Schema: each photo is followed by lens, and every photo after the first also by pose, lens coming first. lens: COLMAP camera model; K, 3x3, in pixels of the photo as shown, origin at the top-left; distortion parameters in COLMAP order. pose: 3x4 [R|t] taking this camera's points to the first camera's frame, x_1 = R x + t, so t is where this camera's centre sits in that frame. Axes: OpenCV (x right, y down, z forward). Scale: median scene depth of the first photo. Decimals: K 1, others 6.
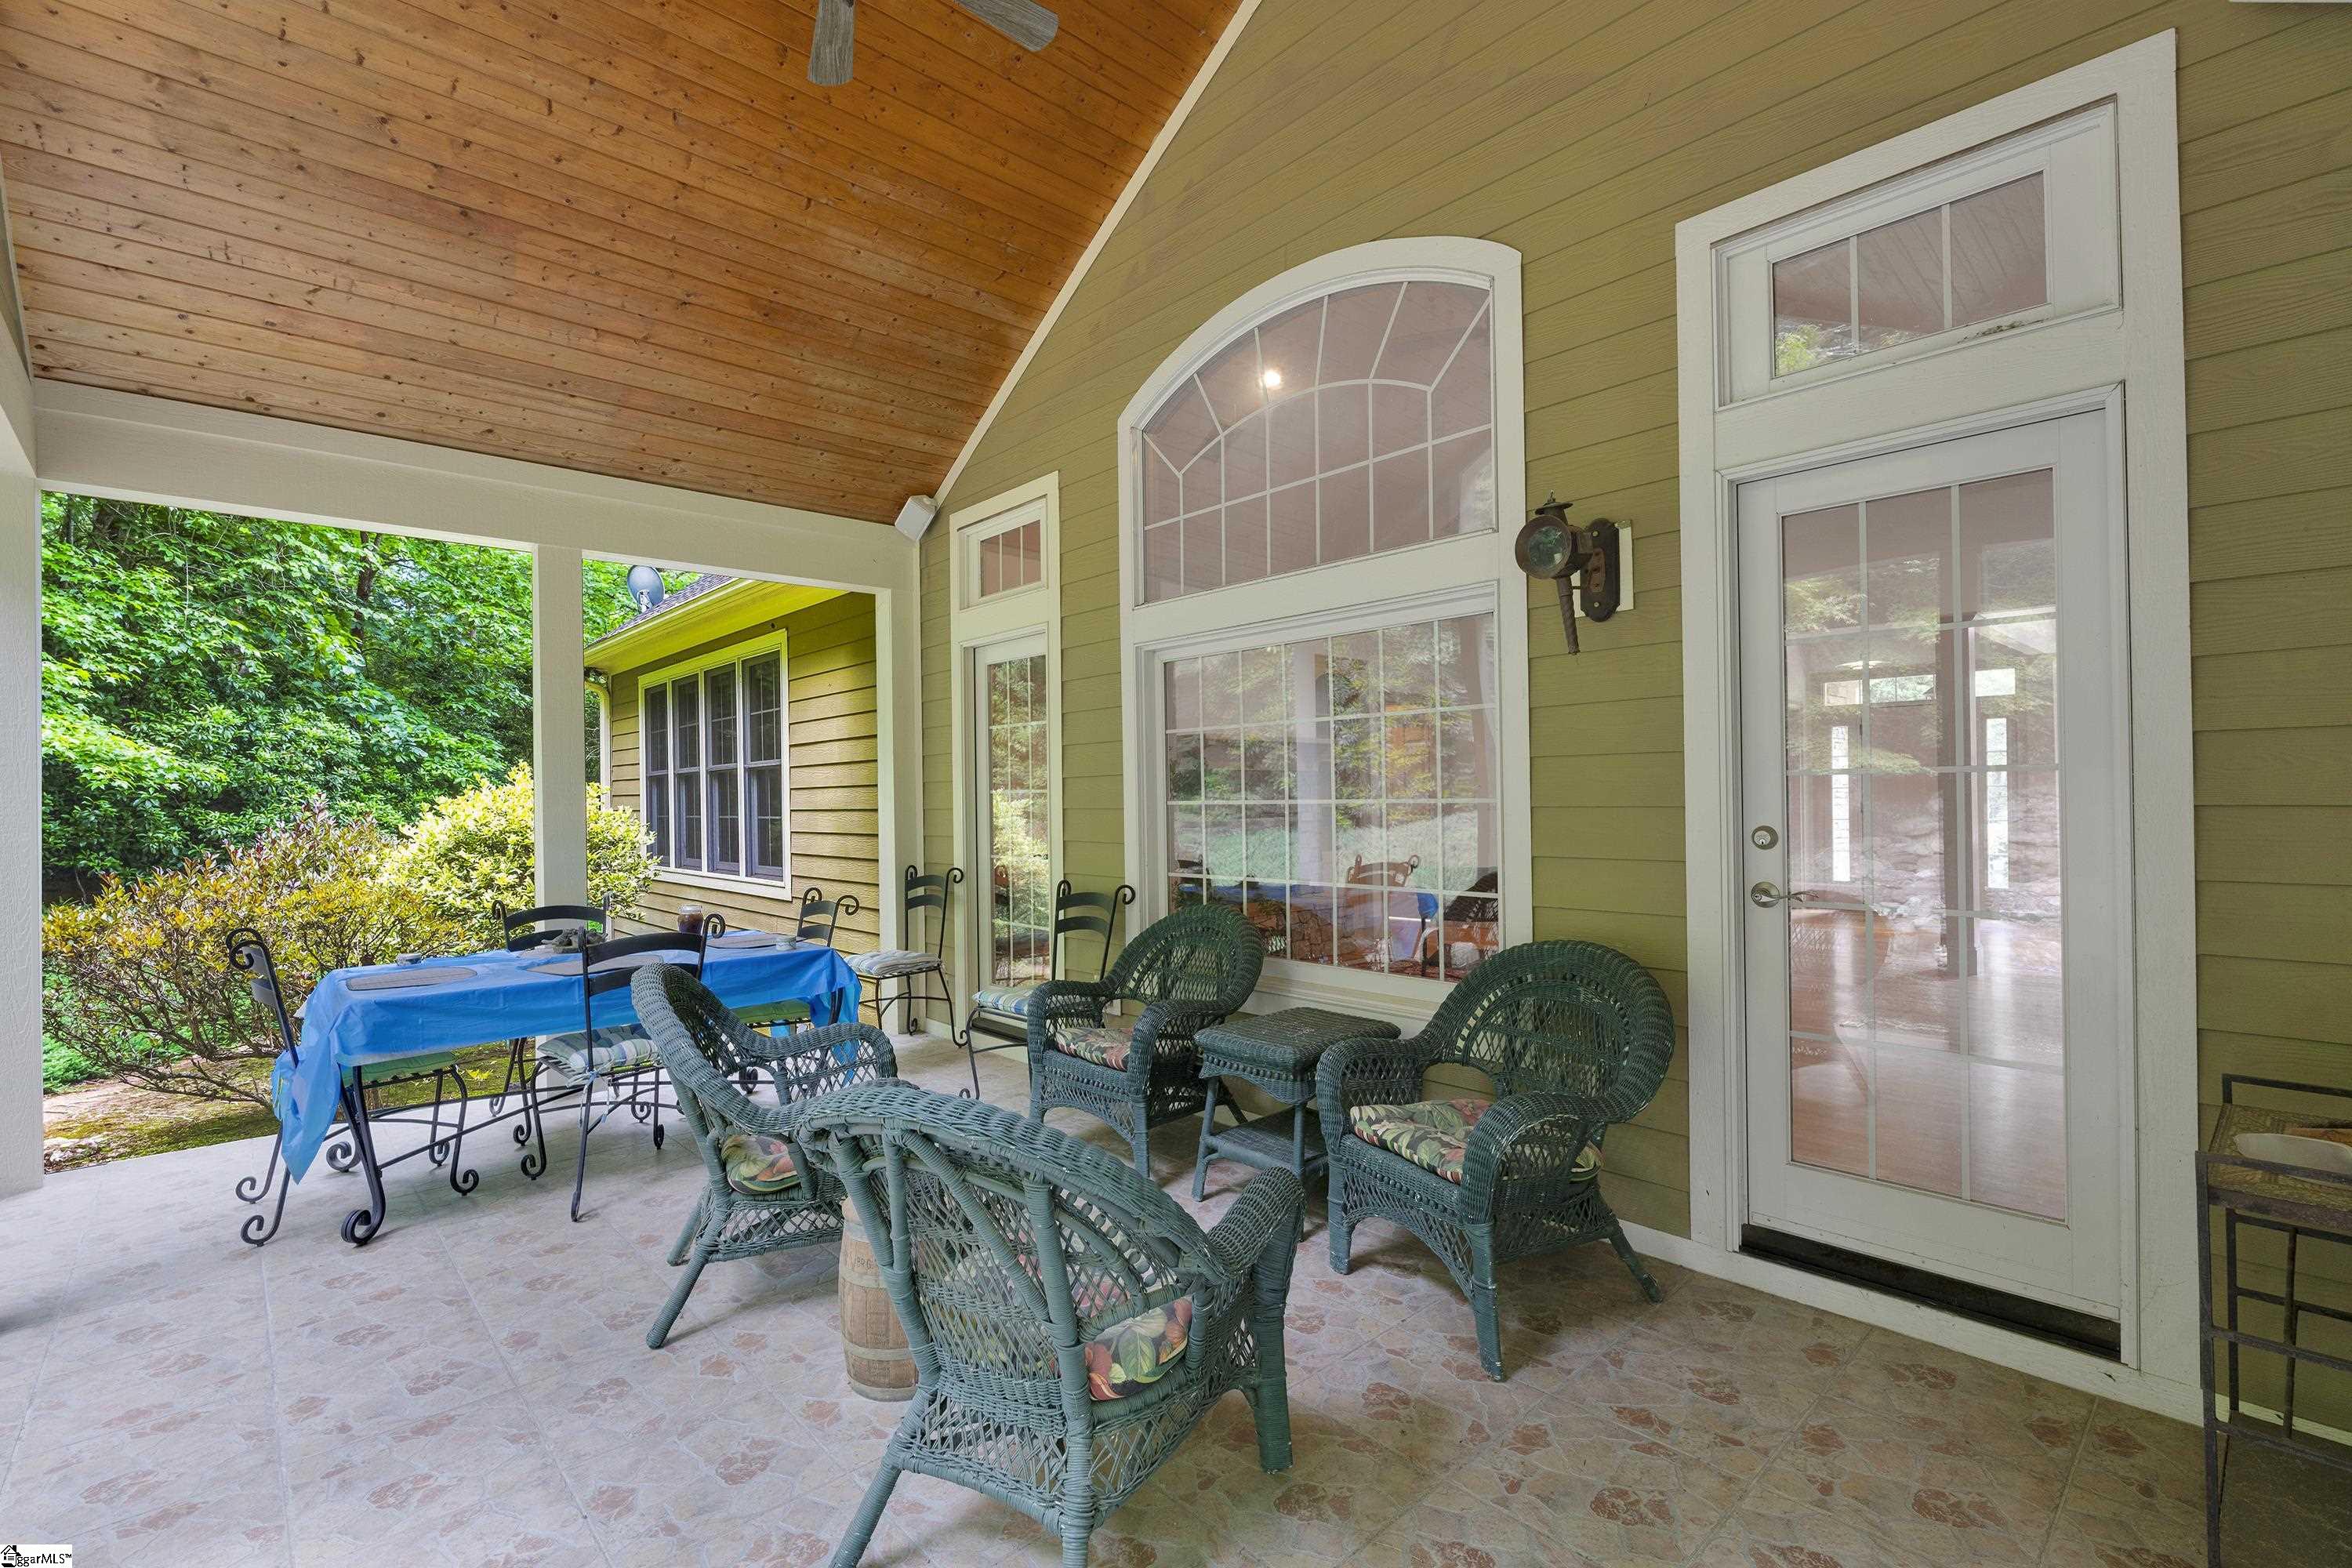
lens RADIAL K [[1027.6, 0, 1185.3], [0, 1027.6, 789.8], [0, 0, 1]] dist [0.000767, 0.000162]
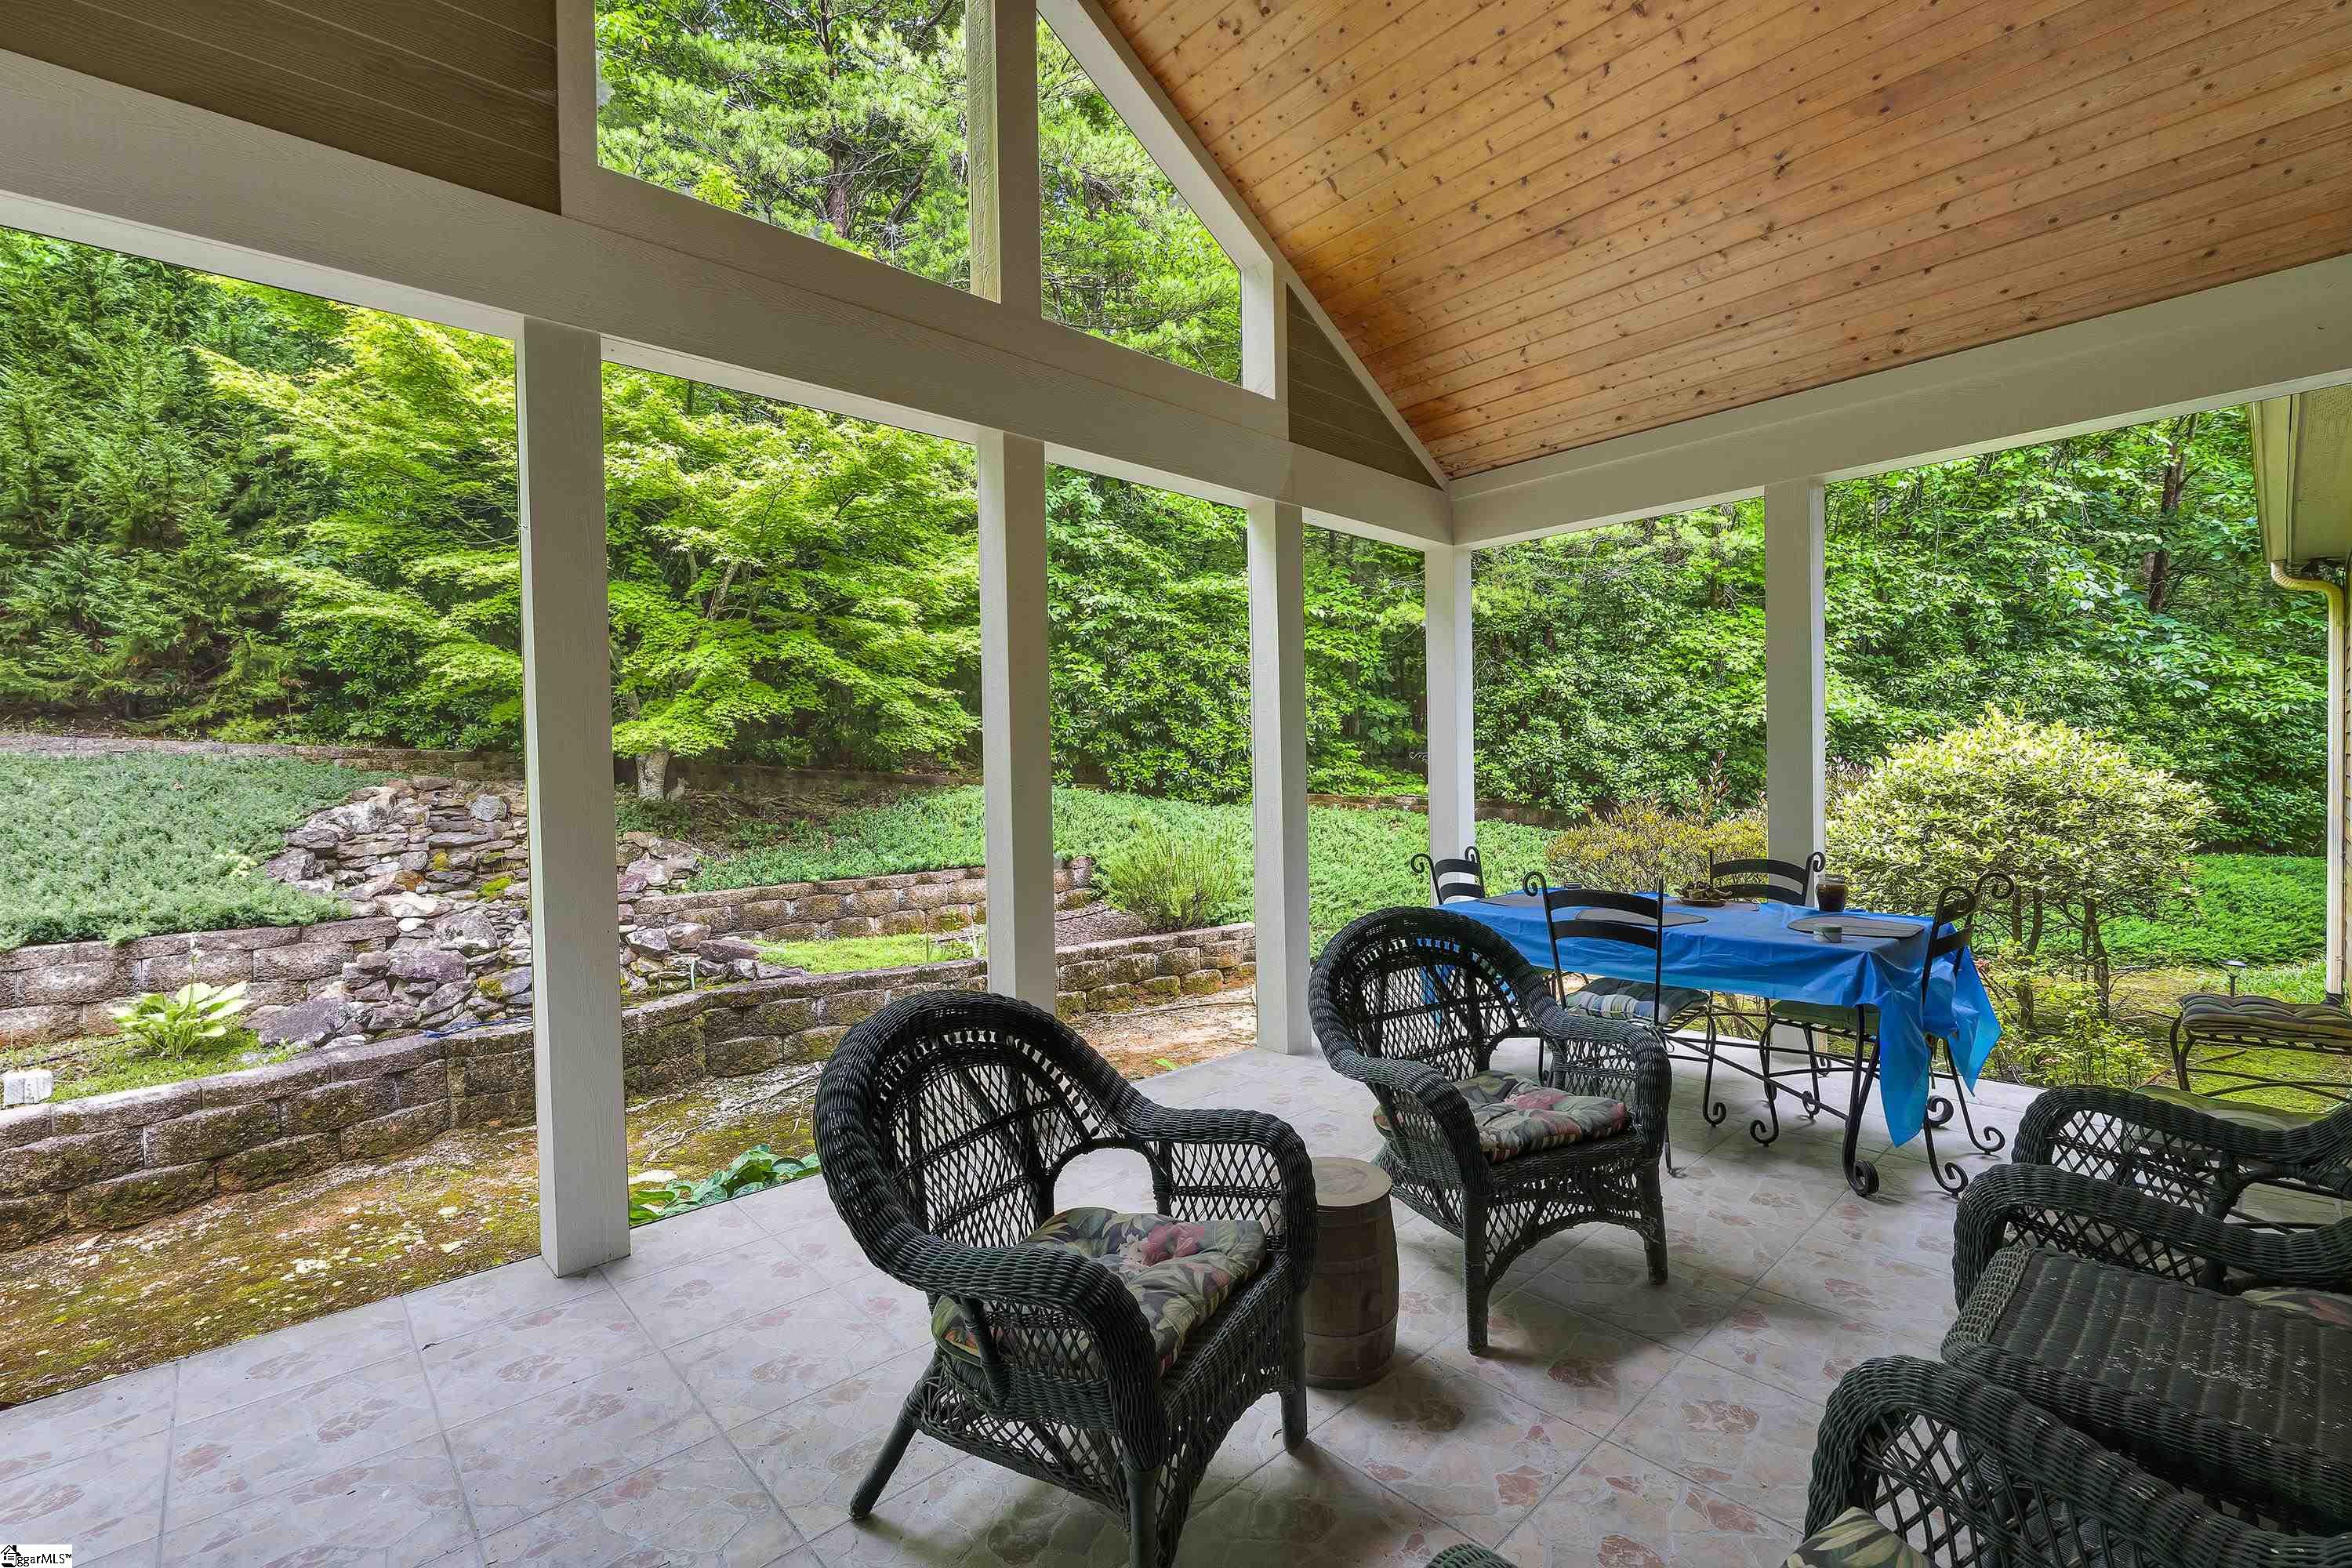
lens RADIAL K [[1027.6, 0, 1186.1], [0, 1027.6, 777.3], [0, 0, 1]] dist [0.000767, 0.000162]
pose [[0.005149, 0.025240, -0.999668, 0.141367], [0.023683, 0.999398, 0.025355, -0.001507], [0.999706, -0.023806, 0.004548, 0.188472]]
